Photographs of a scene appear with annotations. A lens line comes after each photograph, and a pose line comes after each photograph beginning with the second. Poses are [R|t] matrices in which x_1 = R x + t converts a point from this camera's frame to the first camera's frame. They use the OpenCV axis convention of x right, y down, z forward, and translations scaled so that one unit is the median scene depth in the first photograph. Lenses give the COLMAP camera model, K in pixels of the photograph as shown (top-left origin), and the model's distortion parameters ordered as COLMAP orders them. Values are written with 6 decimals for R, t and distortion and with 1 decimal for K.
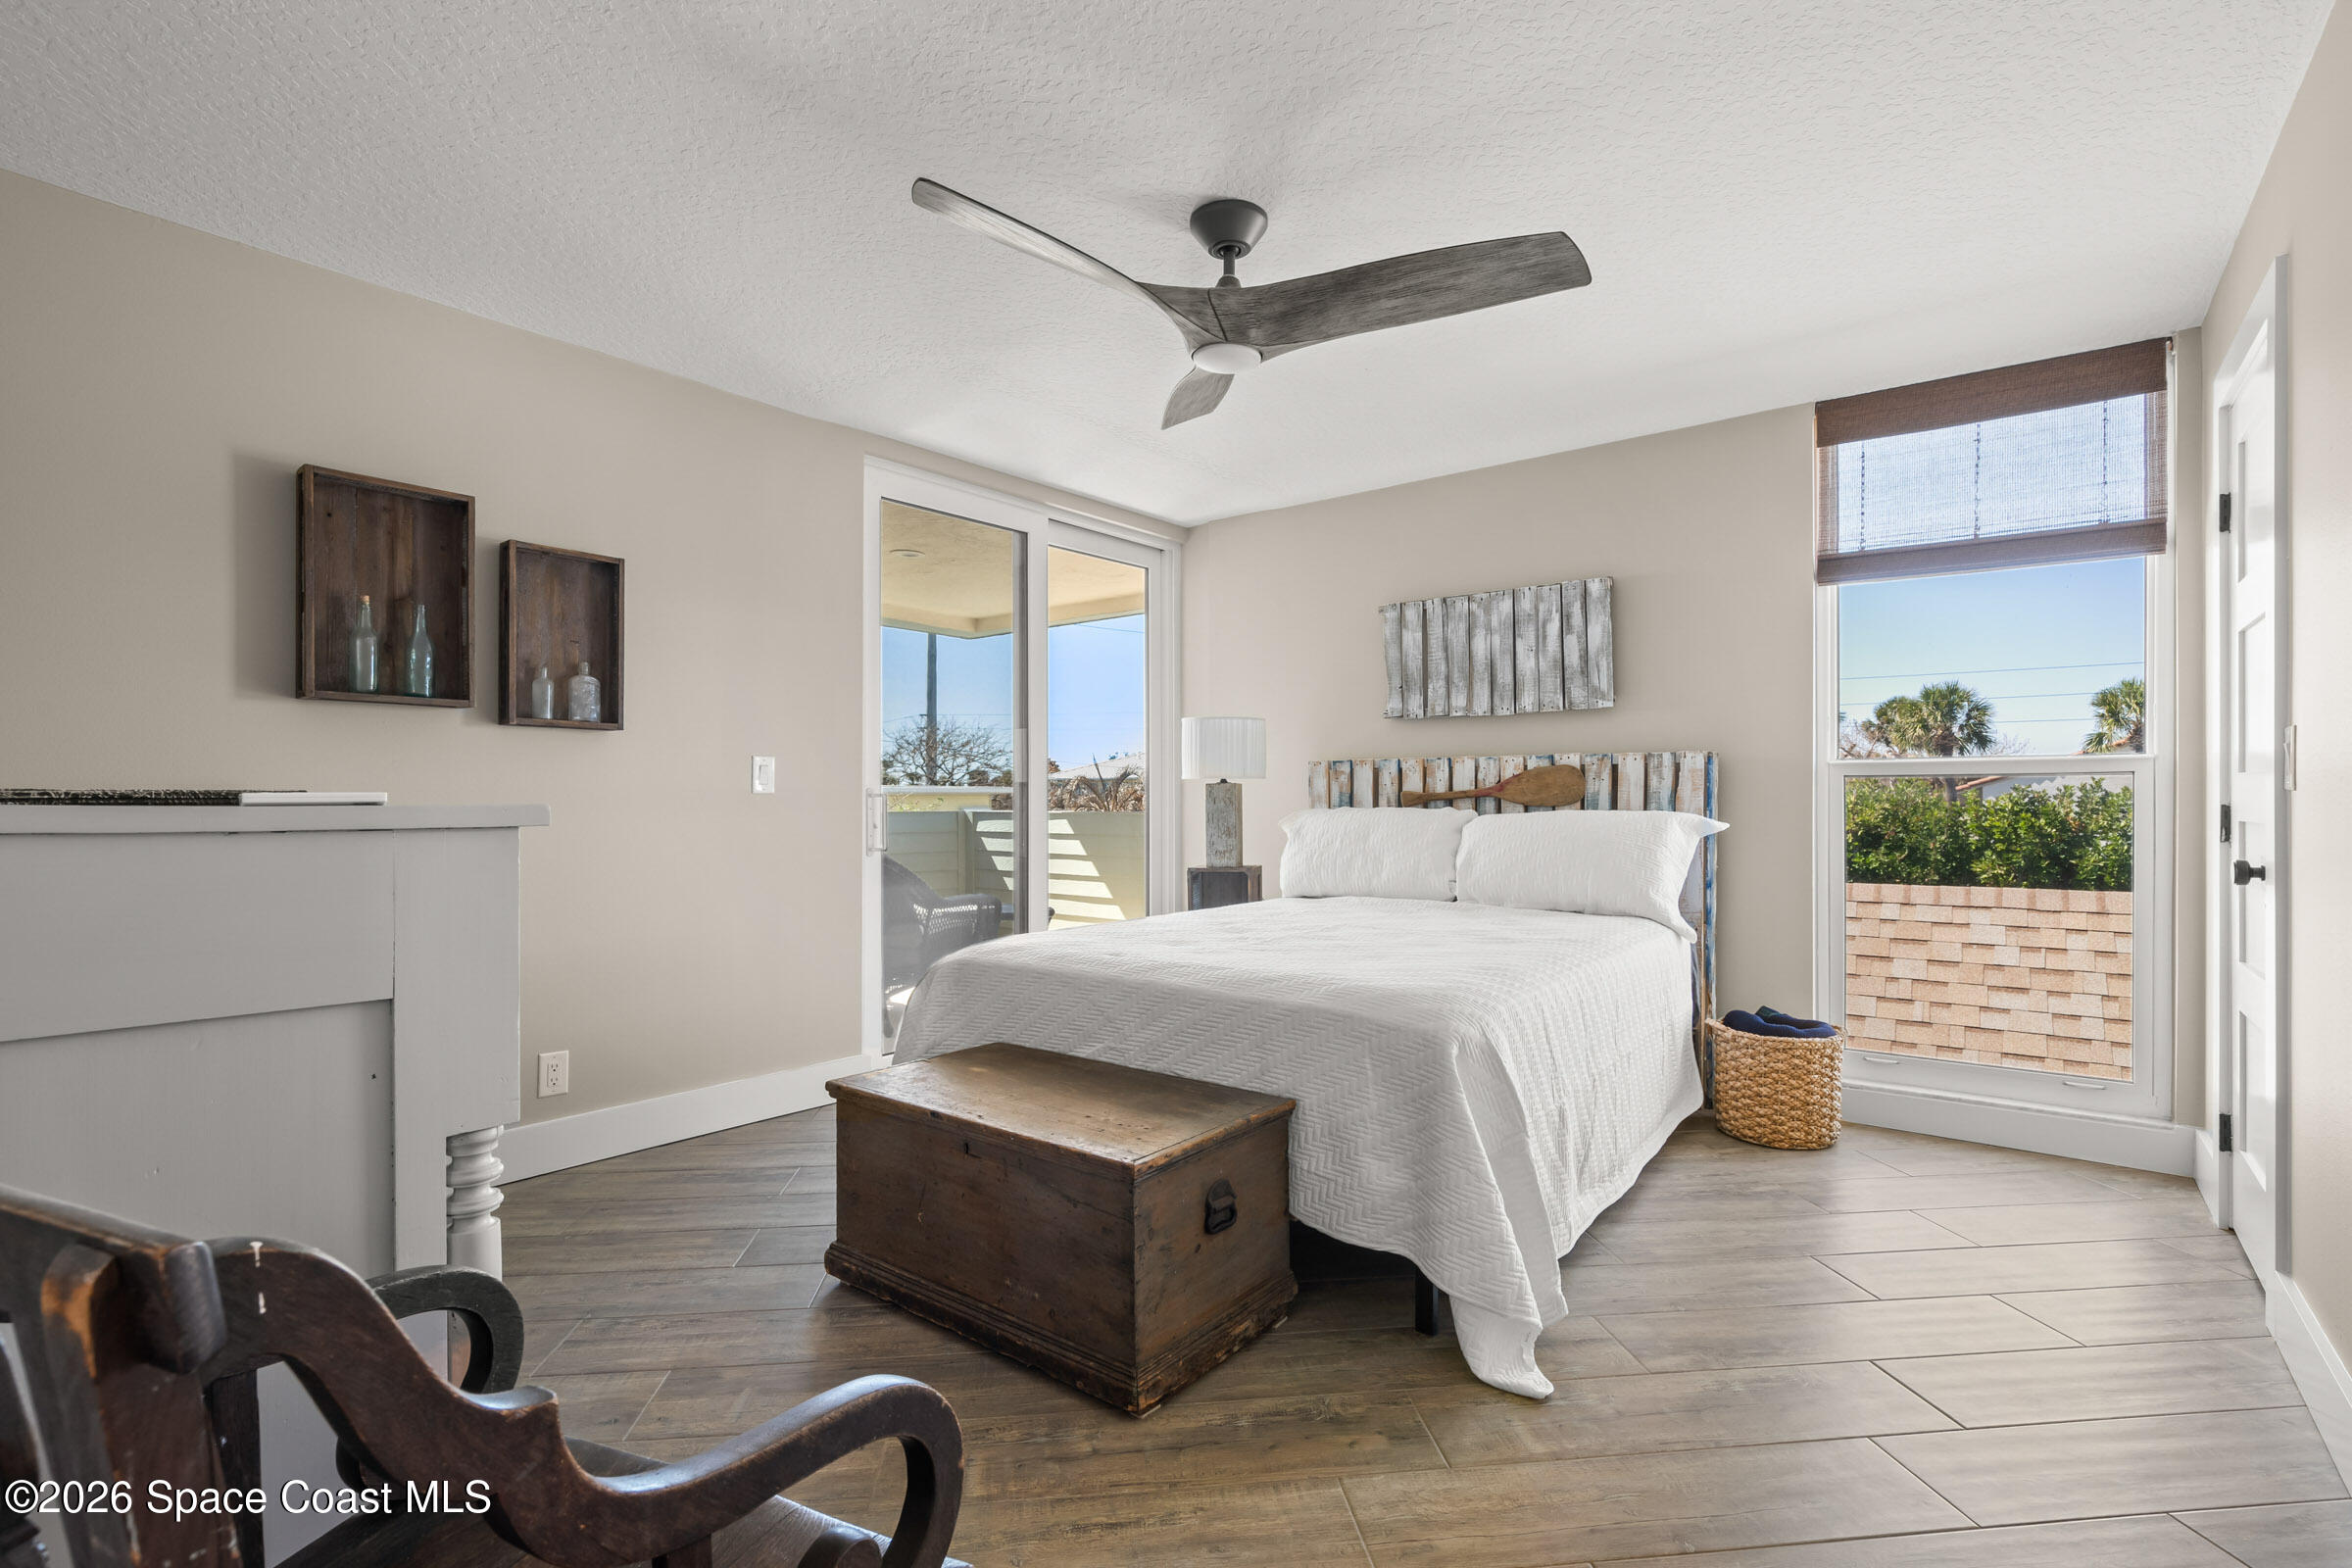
lens RADIAL K [[1073.1, 0, 1186.8], [0, 1073.1, 821.8], [0, 0, 1]] dist [-0.022158, 0.006417]
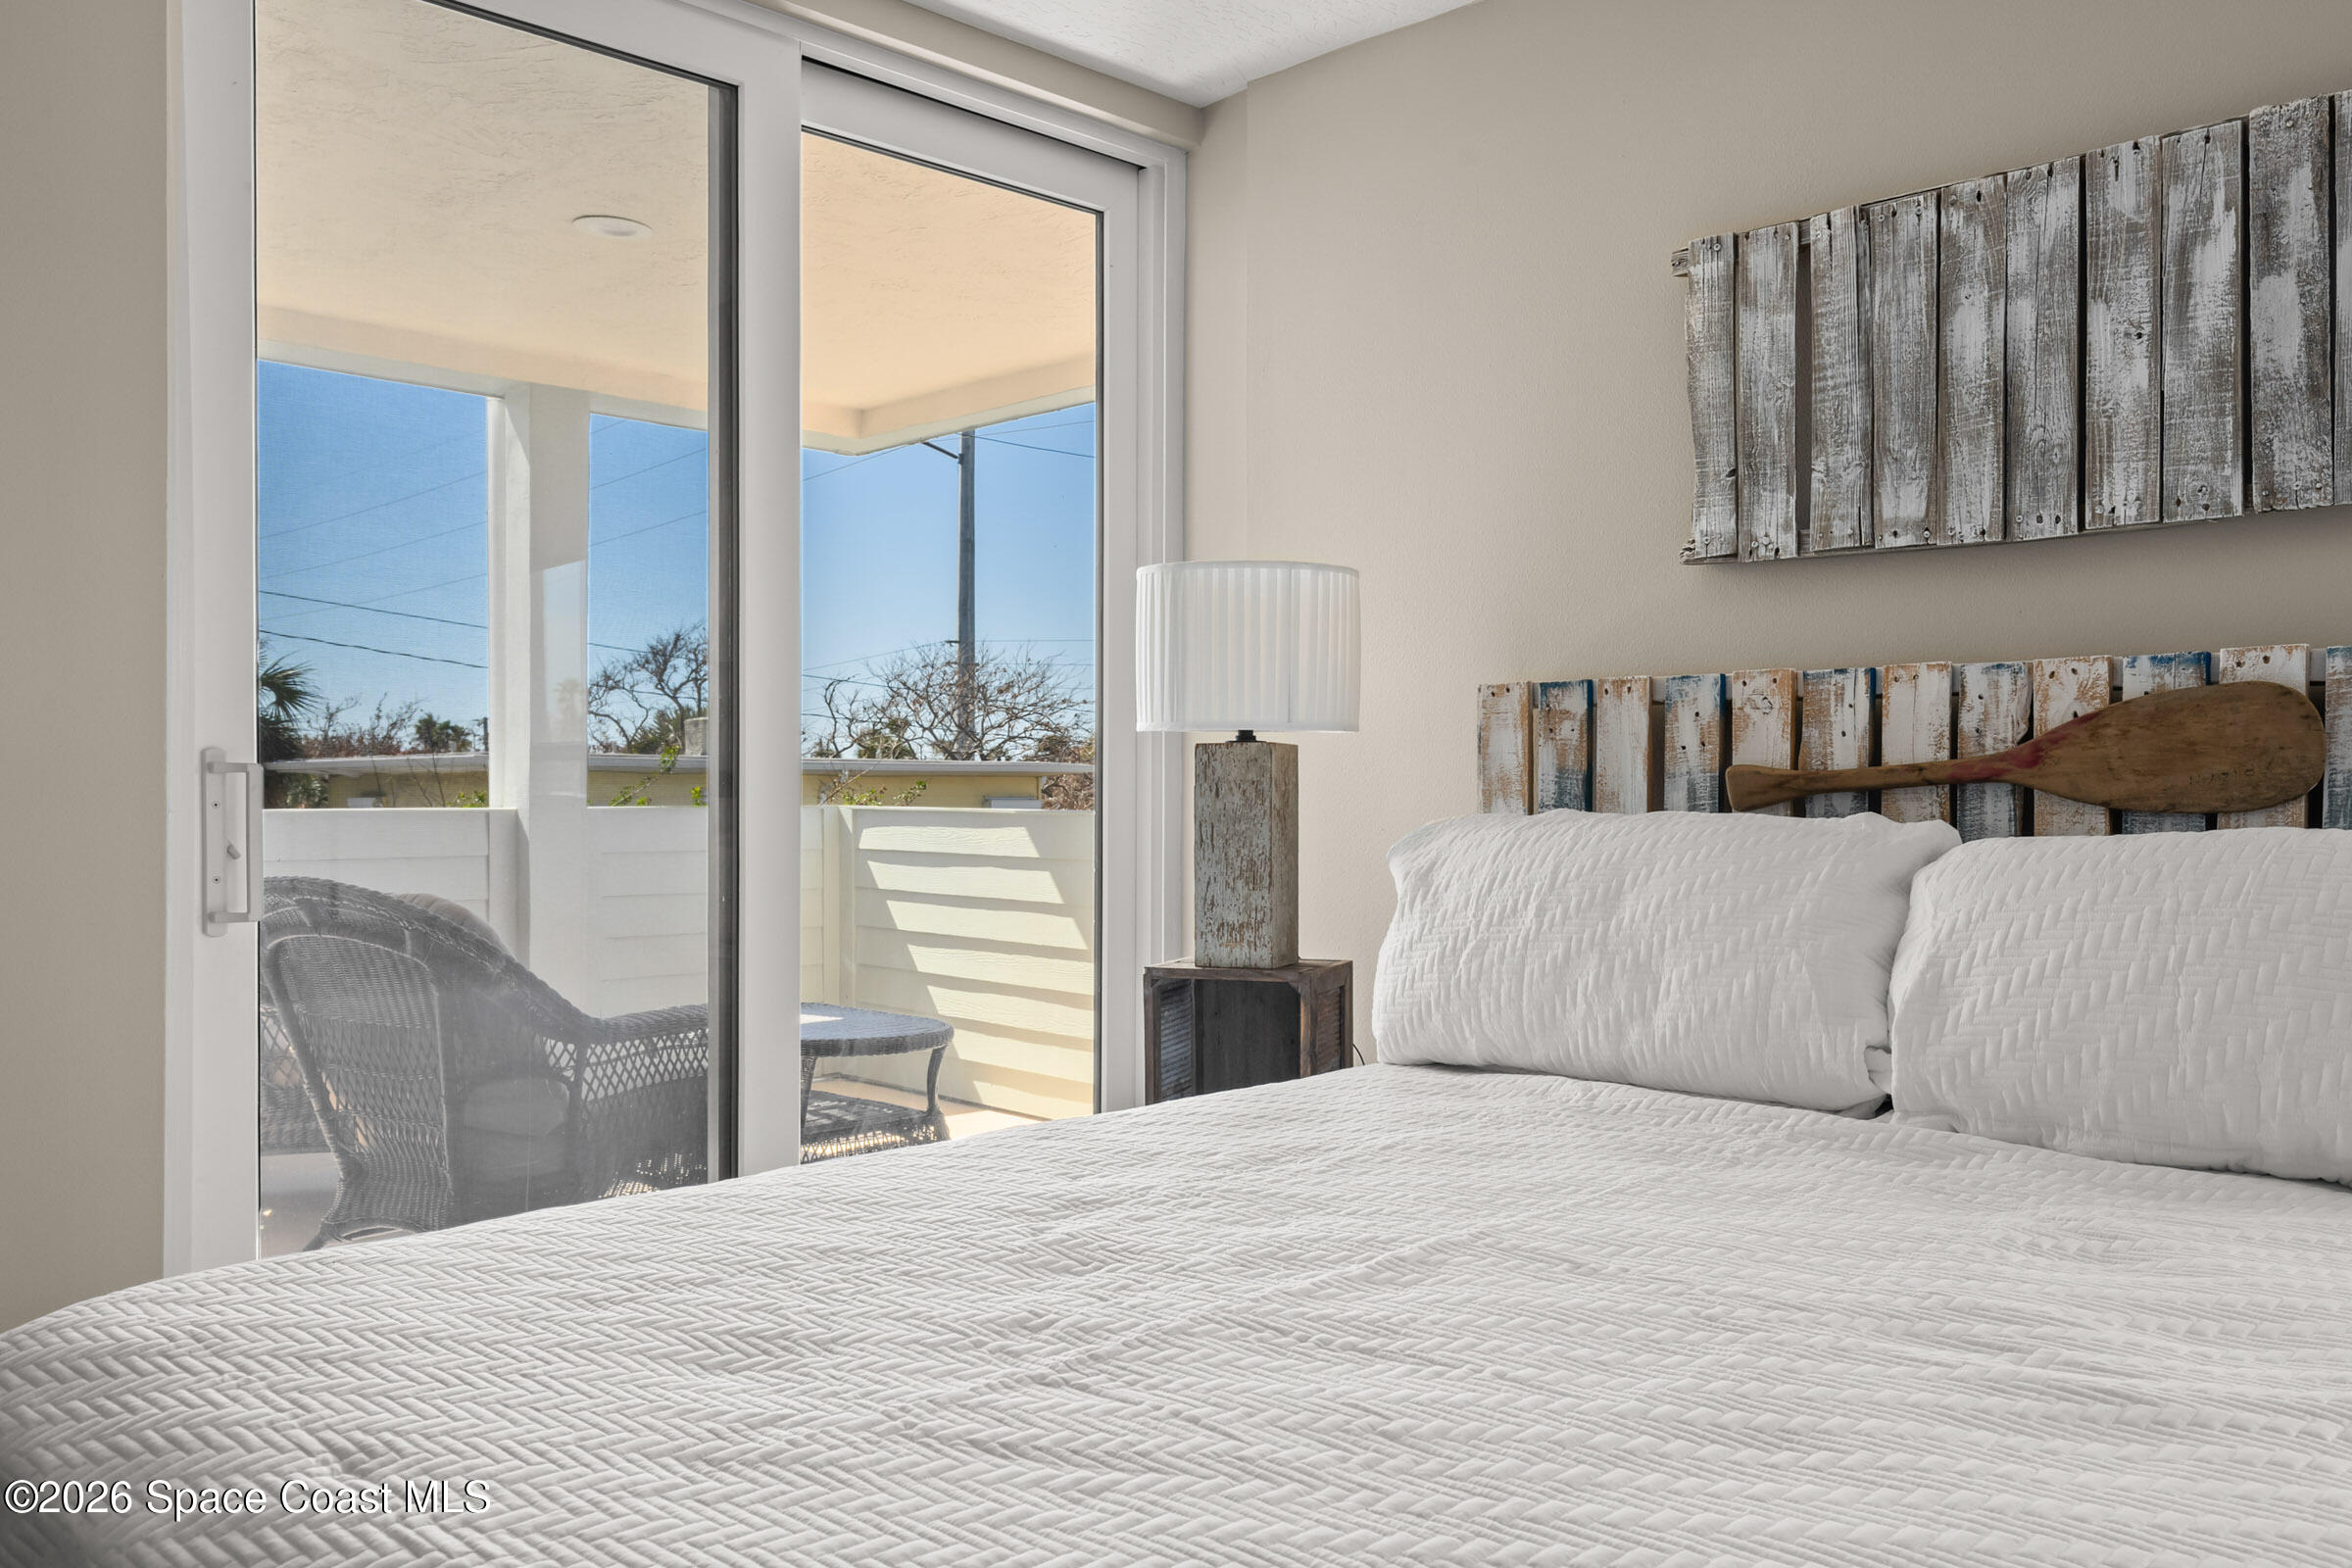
lens RADIAL K [[1810.9, 0, 1199.5], [0, 1810.9, 830.6], [0, 0, 1]] dist [0.016249, 0.001429]
pose [[0.993531, 0.009221, -0.113186, 0.093414], [-0.008780, 0.999952, 0.004392, -0.008068], [0.113221, -0.003369, 0.993564, 0.381977]]
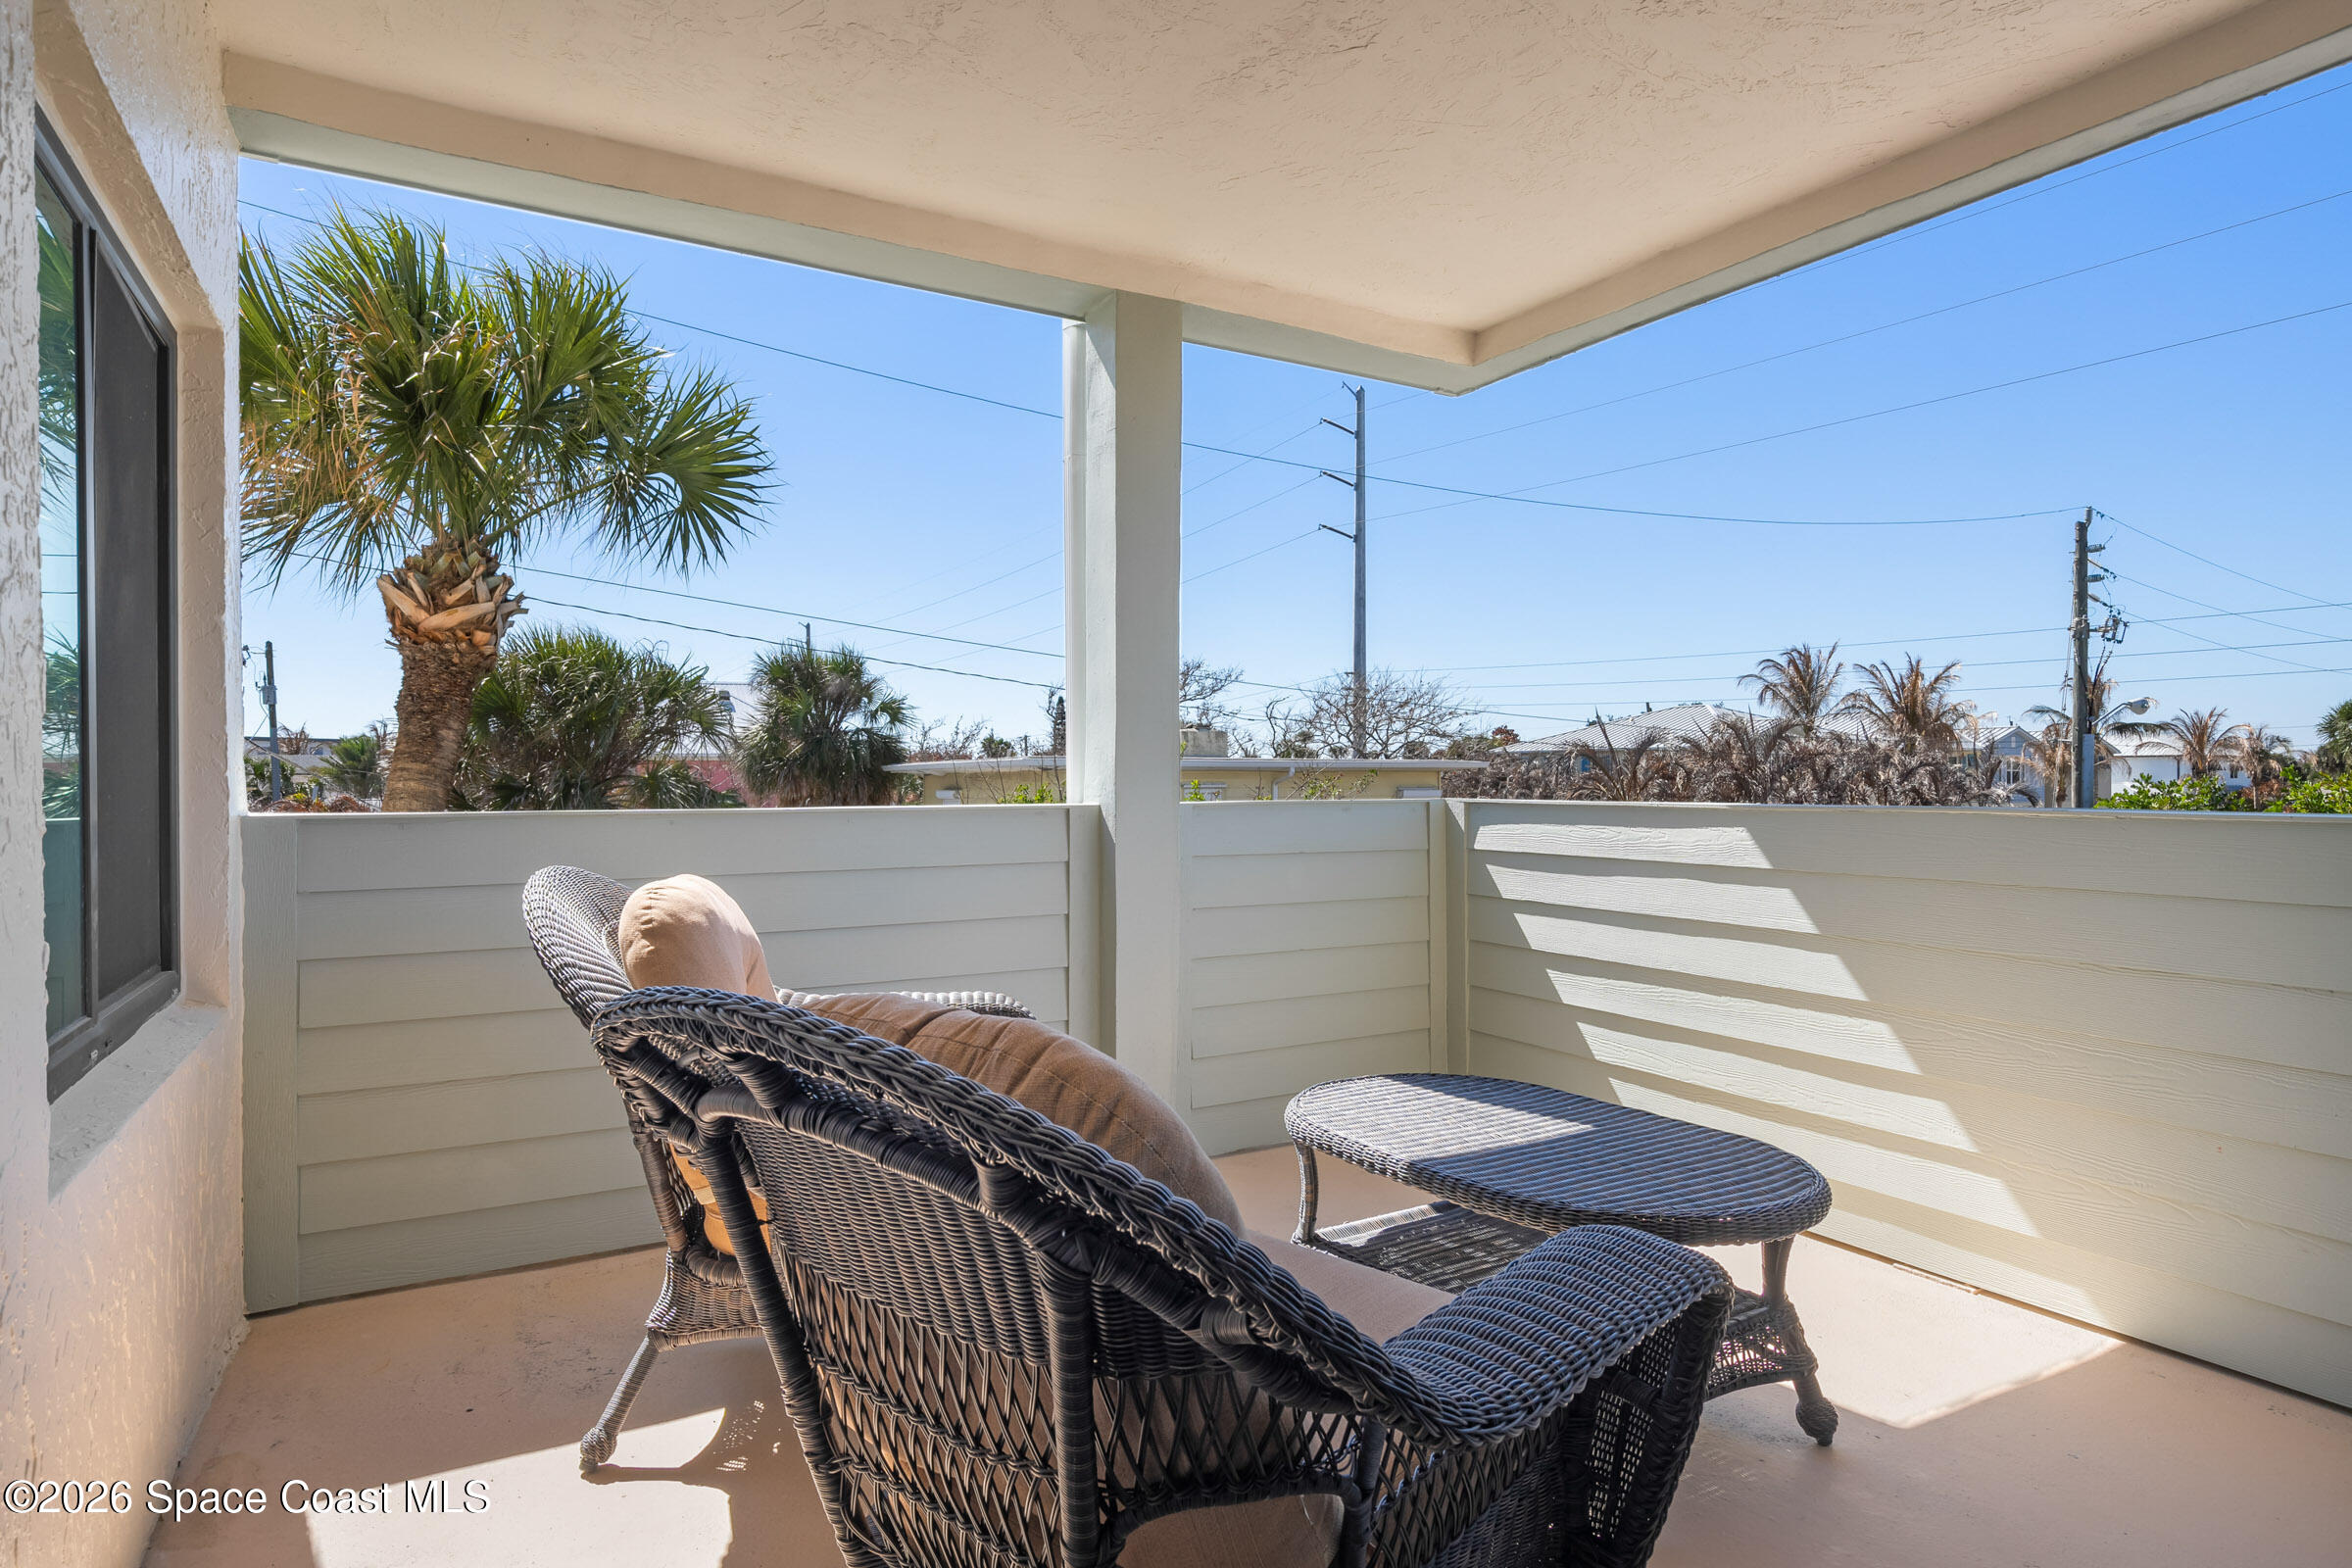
lens RADIAL K [[1305.9, 0, 1202.9], [0, 1305.9, 791.3], [0, 0, 1]] dist [-0.000918, 0.000424]
pose [[0.938529, 0.002103, -0.345195, -0.229241], [-0.005933, 0.999932, -0.010040, -0.014770], [0.345150, 0.011471, 0.938477, 0.936599]]
